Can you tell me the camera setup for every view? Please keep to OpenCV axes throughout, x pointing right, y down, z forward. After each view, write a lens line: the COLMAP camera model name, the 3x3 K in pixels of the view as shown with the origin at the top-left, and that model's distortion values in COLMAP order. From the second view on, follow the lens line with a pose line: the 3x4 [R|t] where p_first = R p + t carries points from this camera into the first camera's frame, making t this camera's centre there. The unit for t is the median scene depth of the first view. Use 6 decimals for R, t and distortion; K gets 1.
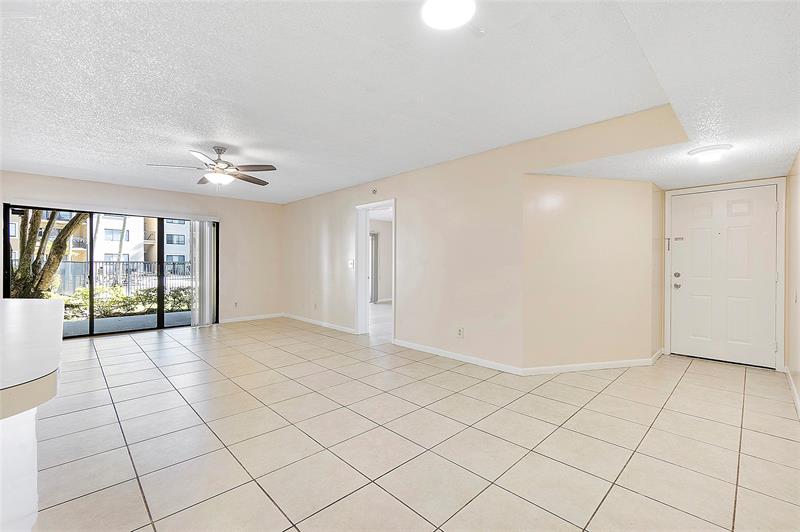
lens RADIAL K [[346.1, 0, 385.2], [0, 346.1, 261.6], [0, 0, 1]] dist [-0.001939, 0.000754]
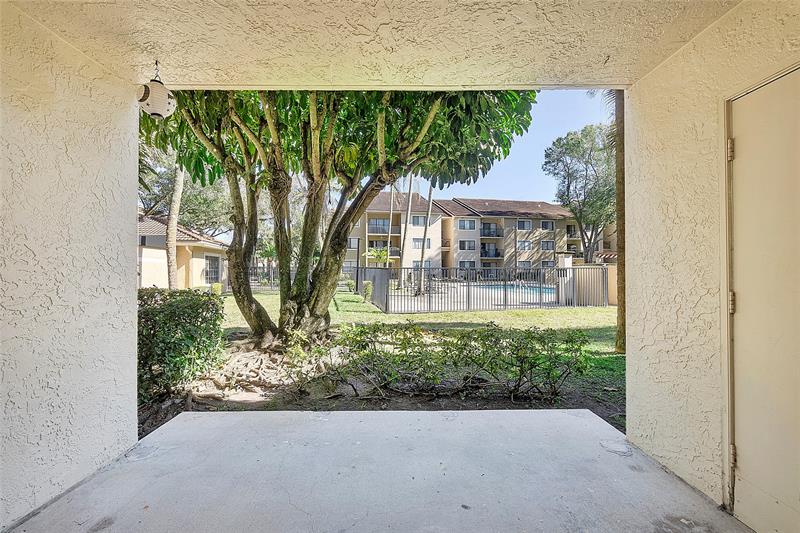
lens RADIAL K [[346.1, 0, 392.4], [0, 346.1, 268.2], [0, 0, 1]] dist [-0.001939, 0.000754]
pose [[0.733081, -0.009130, -0.680080, -0.160970], [0.011033, 0.999938, -0.001531, 0.000763], [0.680052, -0.006381, 0.733136, 0.222455]]
